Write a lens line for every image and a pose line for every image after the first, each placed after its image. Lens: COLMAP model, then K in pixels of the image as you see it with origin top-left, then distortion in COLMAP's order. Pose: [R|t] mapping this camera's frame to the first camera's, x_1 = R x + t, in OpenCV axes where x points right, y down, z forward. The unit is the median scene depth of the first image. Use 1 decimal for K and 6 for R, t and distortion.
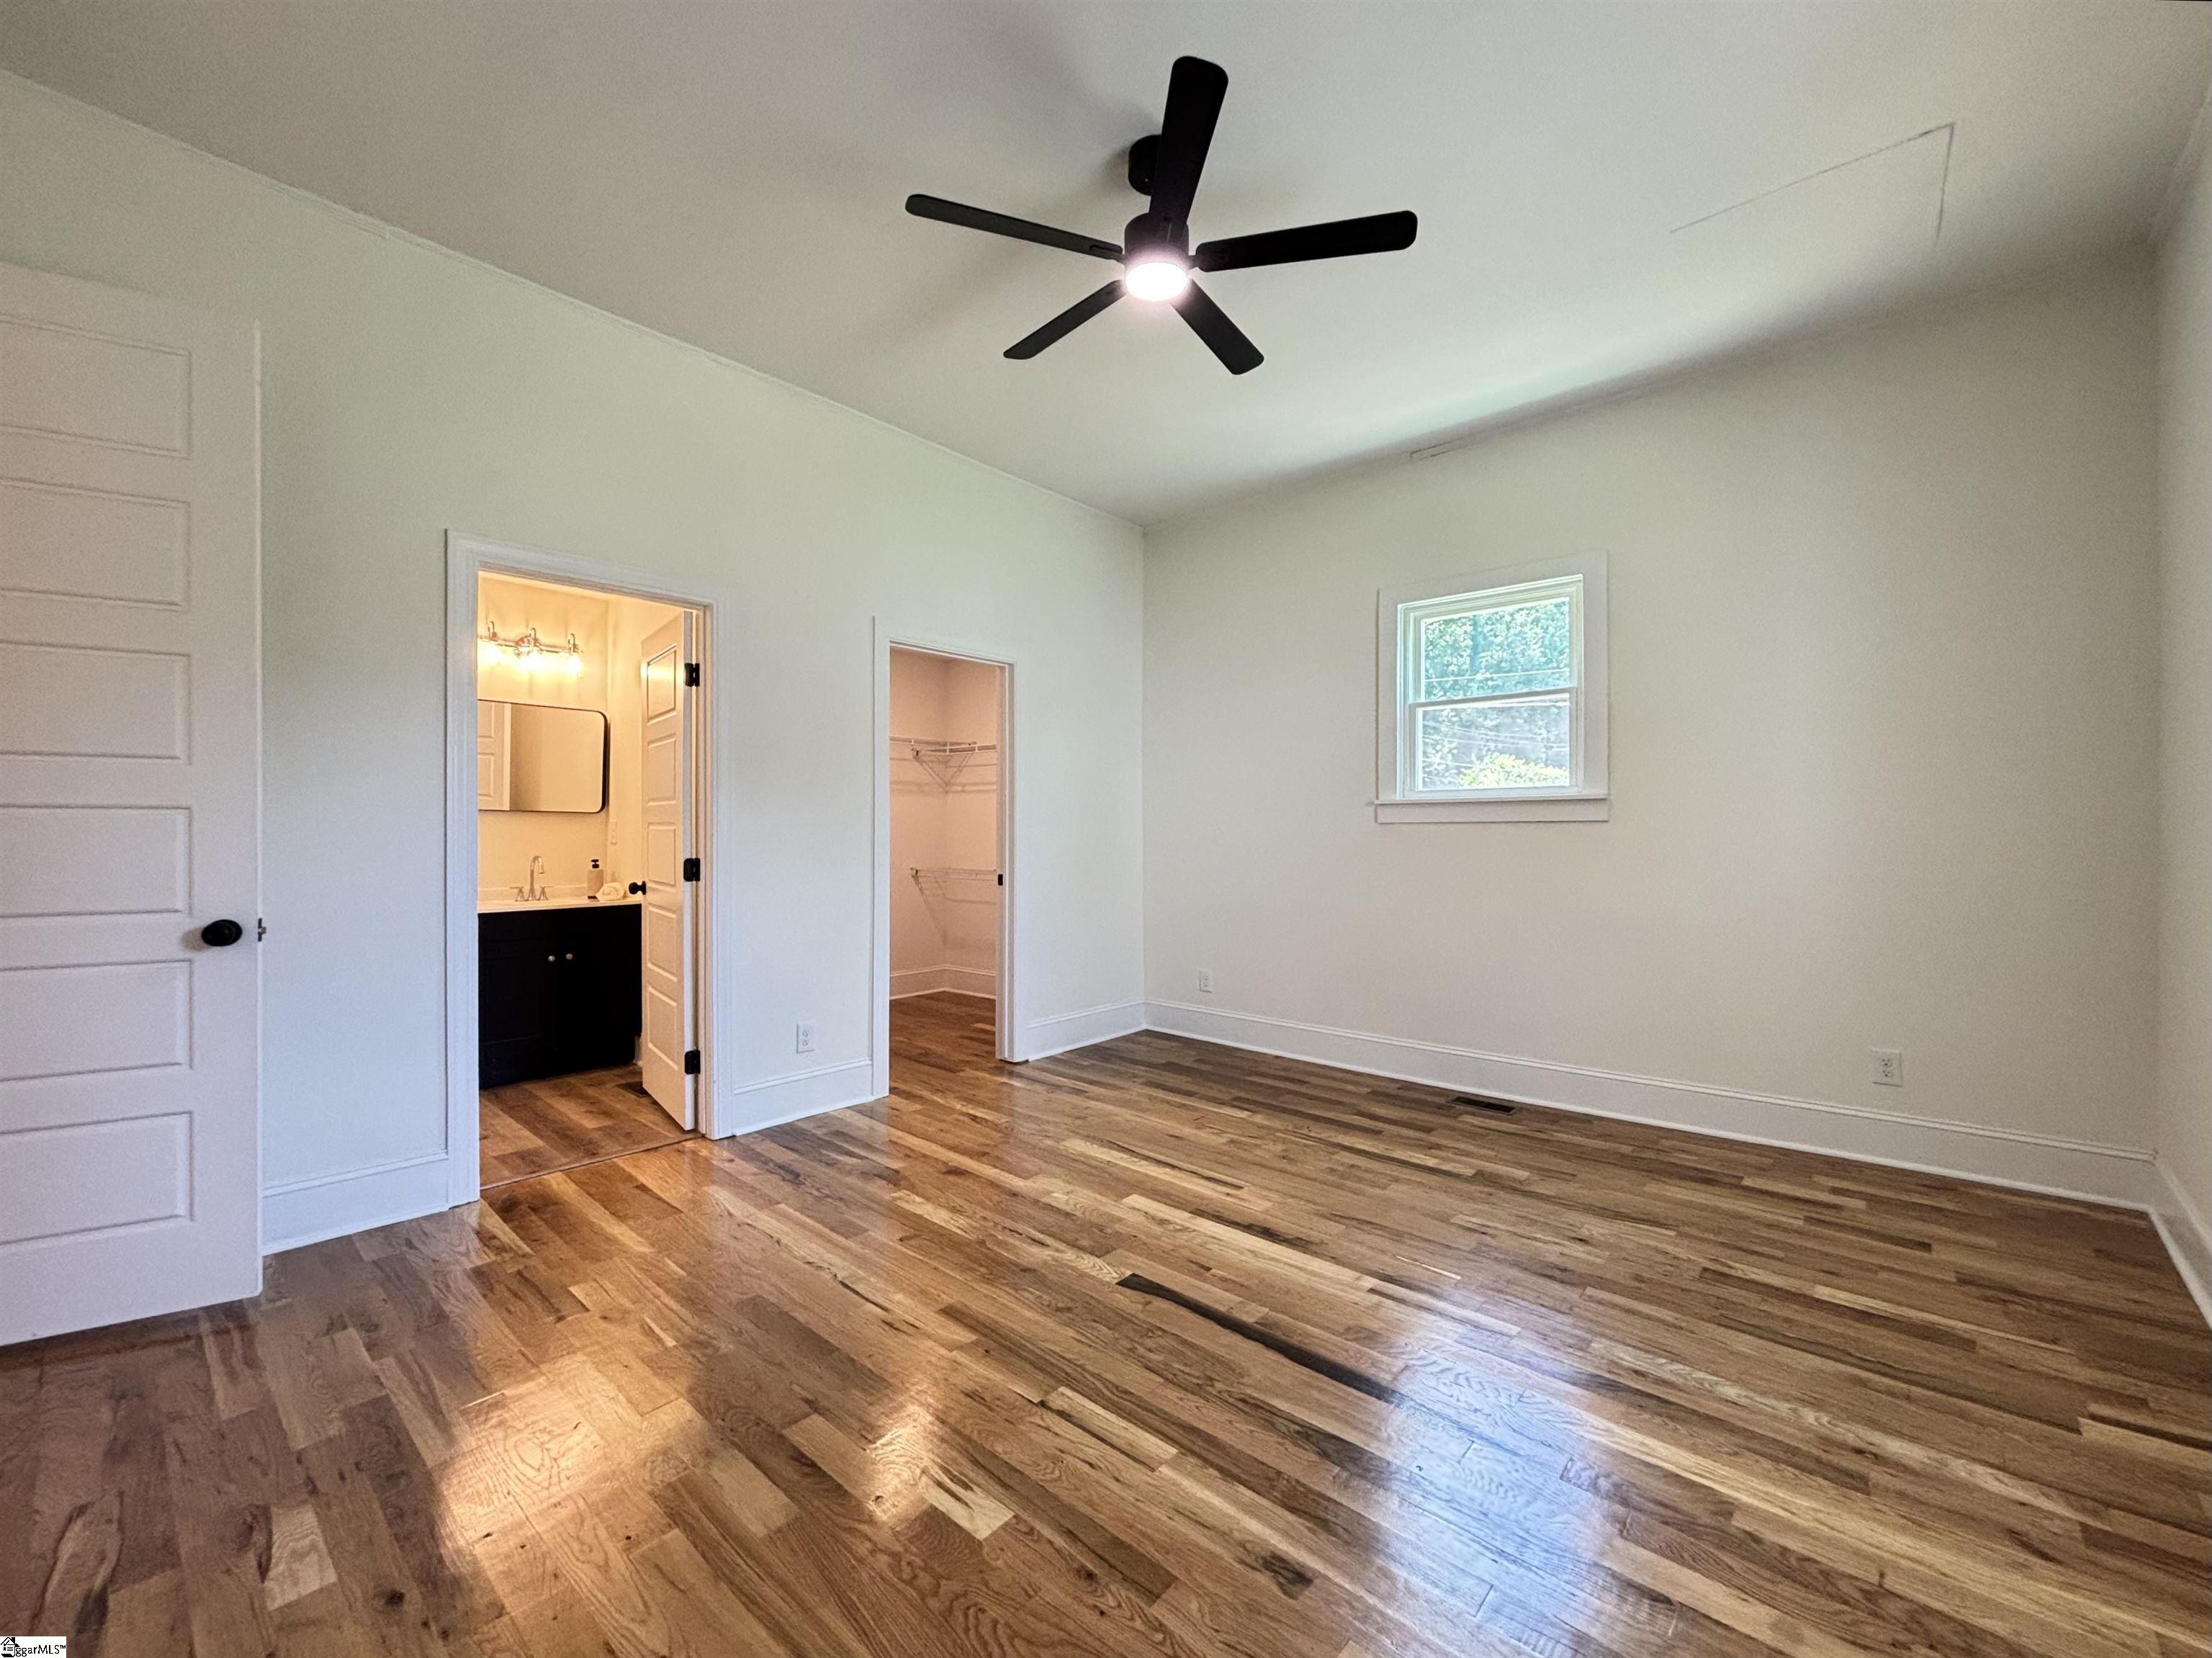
lens RADIAL K [[912.6, 0, 1106.0], [0, 912.6, 829.0], [0, 0, 1]] dist [0.001918, 0.000467]
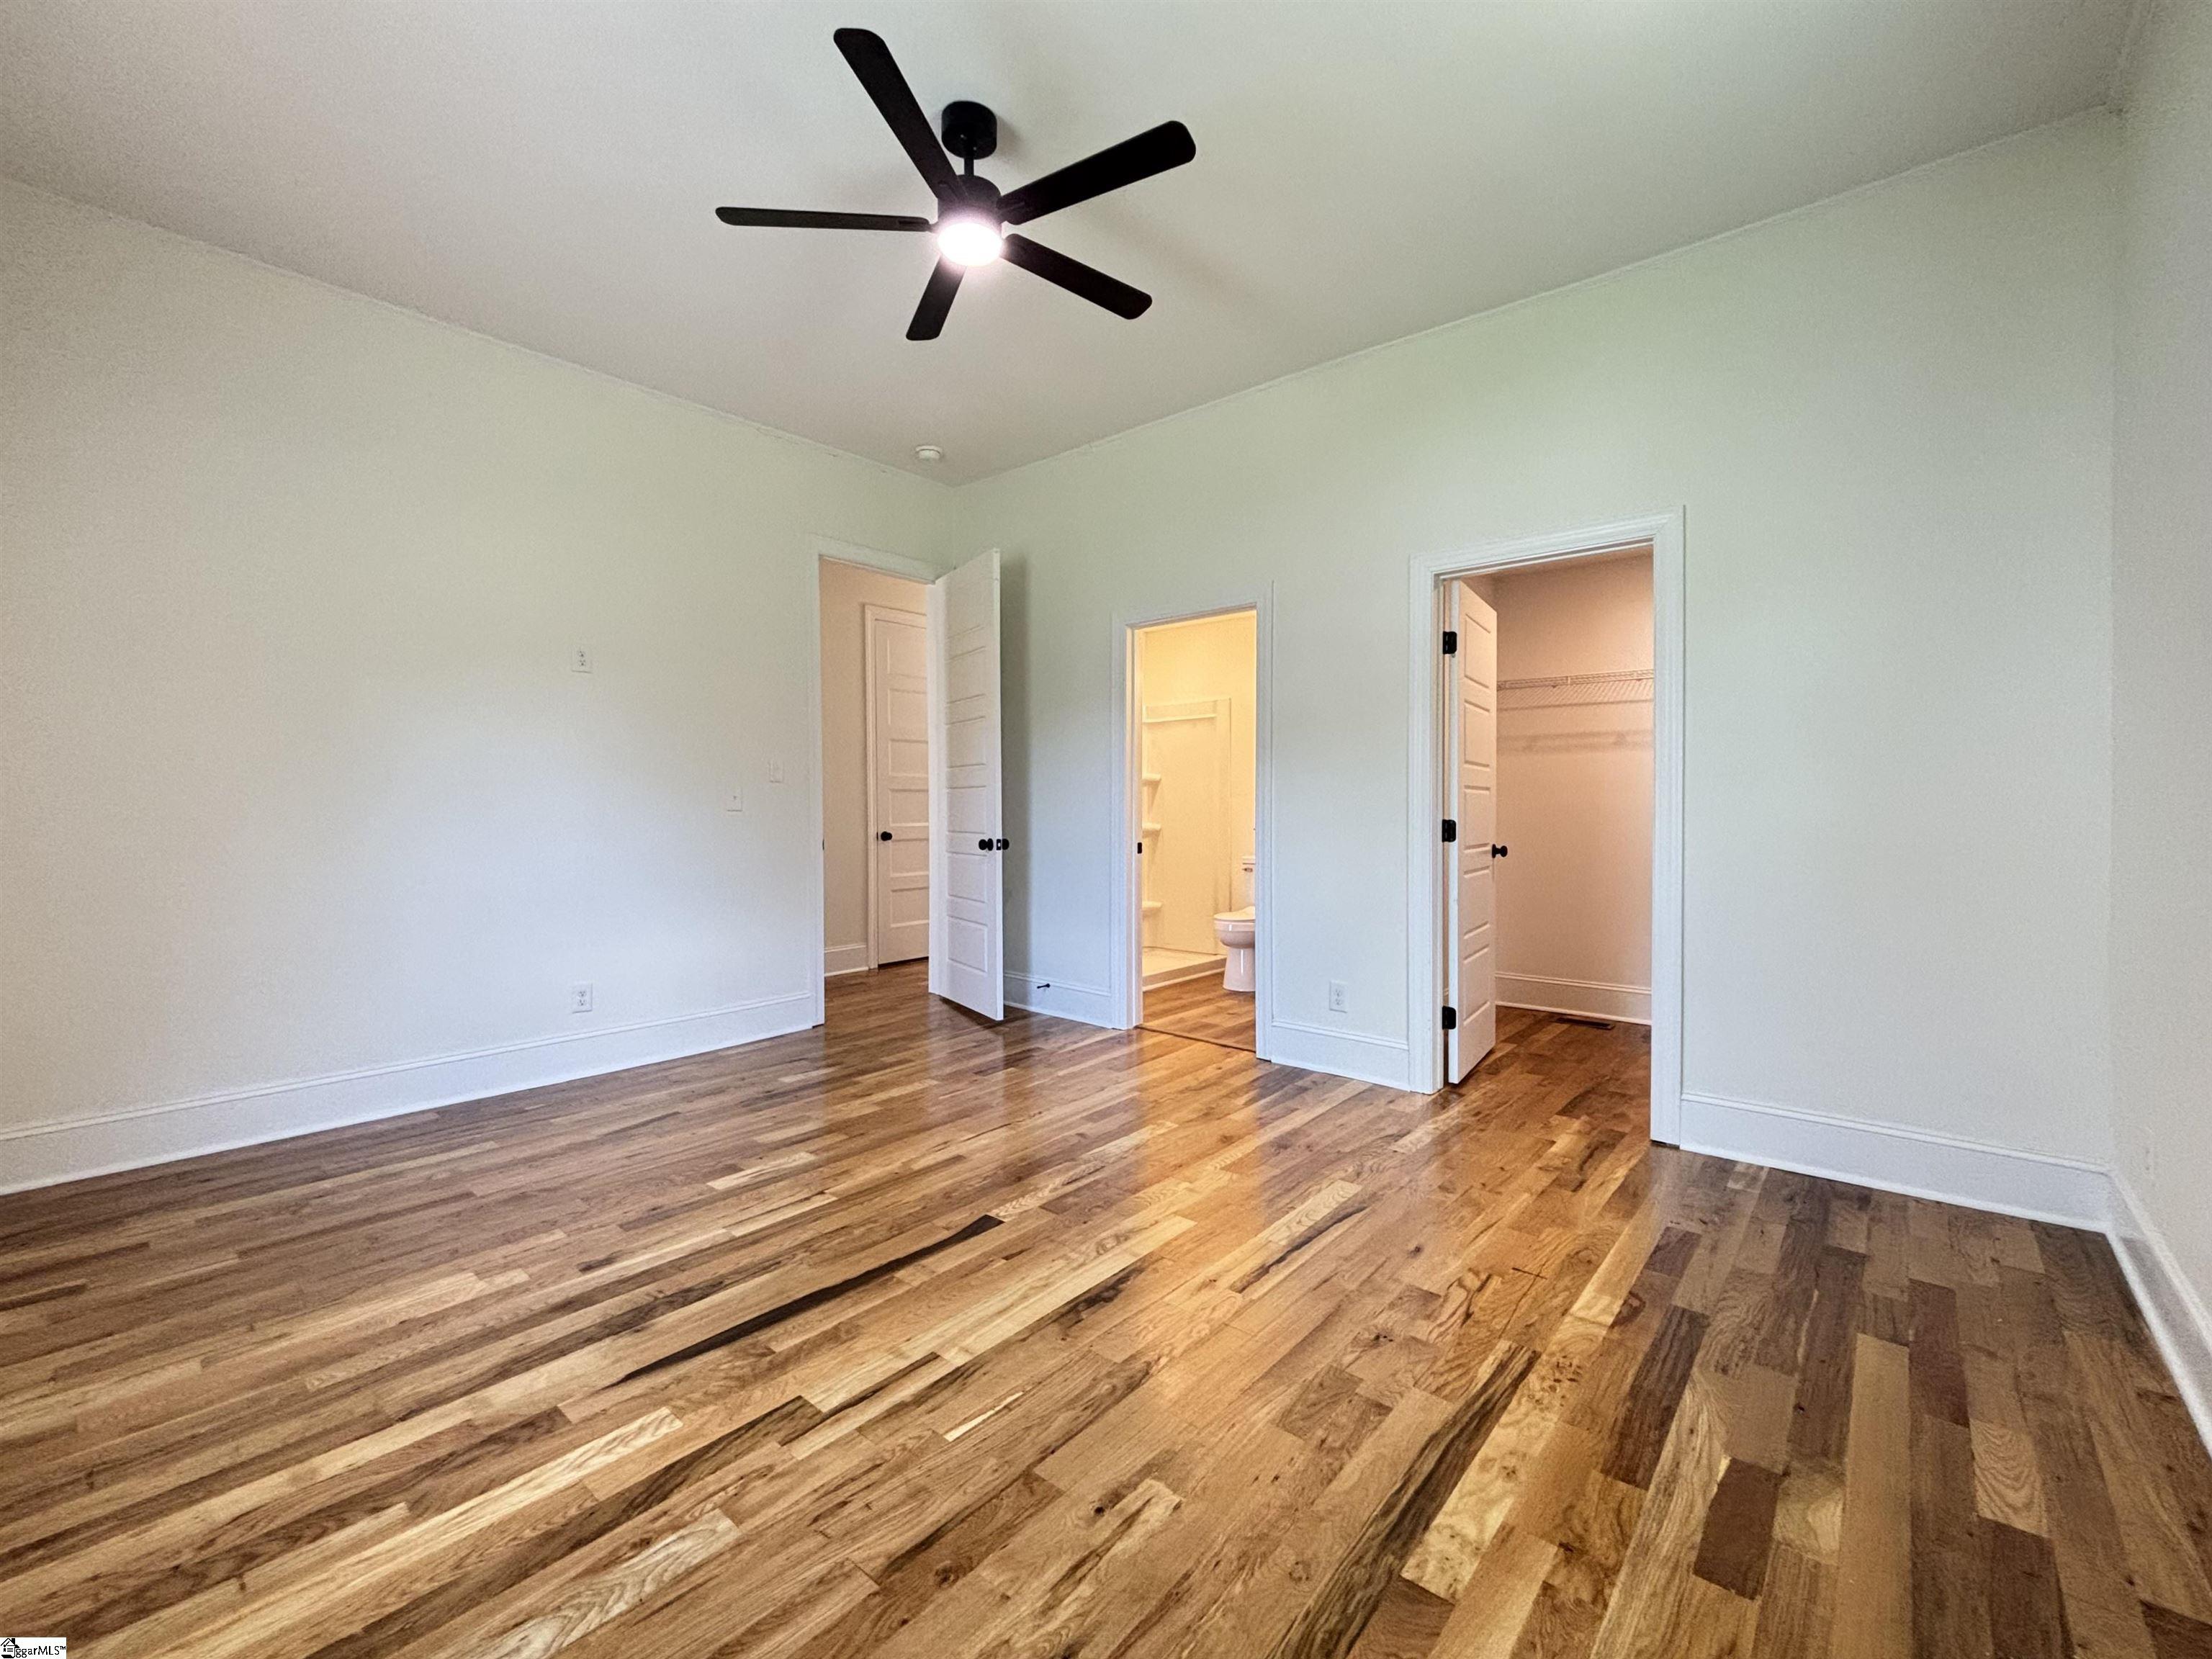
lens RADIAL K [[929.3, 0, 1114.2], [0, 929.3, 816.2], [0, 0, 1]] dist [-0.003810, -0.000564]
pose [[0.021720, 0.006664, -0.999742, 0.847220], [-0.002629, 0.999975, 0.006609, 0.024701], [0.999761, 0.002485, 0.021737, 0.880024]]
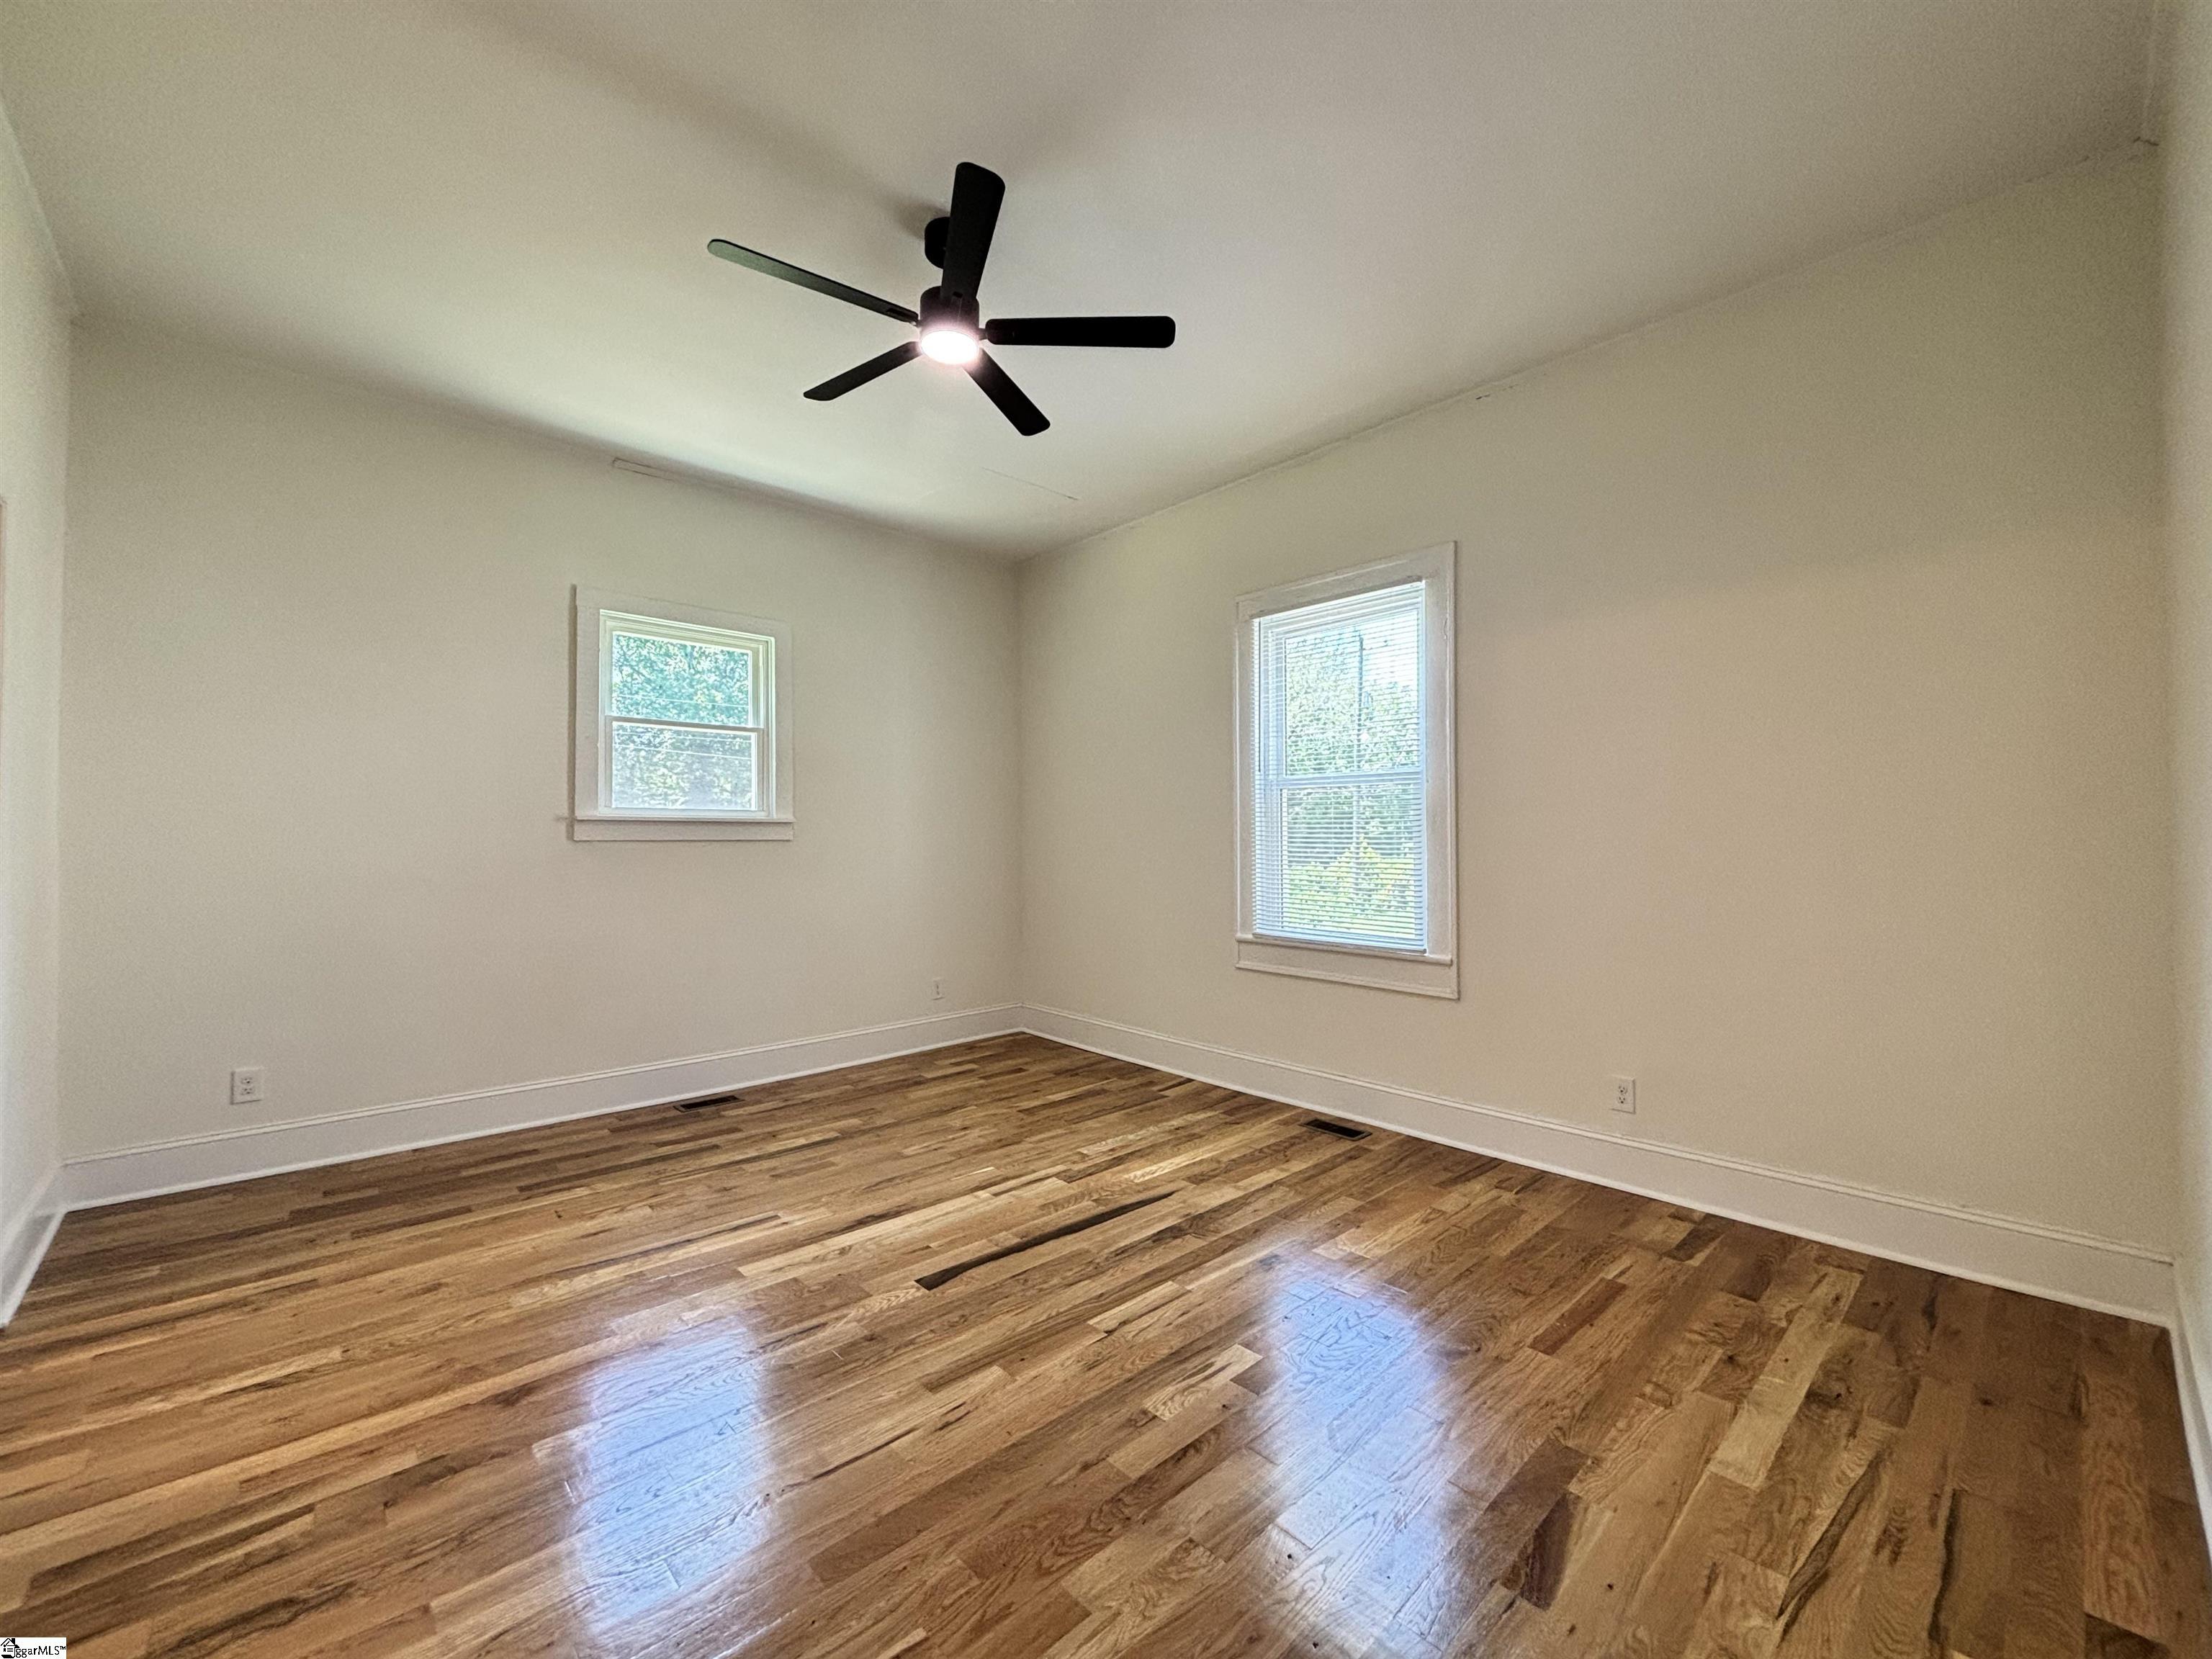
lens RADIAL K [[889.8, 0, 1106.0], [0, 889.8, 829.5], [0, 0, 1]] dist [-0.000086, -0.000552]
pose [[0.099925, 0.016664, 0.994855, -0.756997], [0.007012, 0.999823, -0.017451, 0.001471], [-0.994970, 0.008720, 0.099791, 0.548362]]
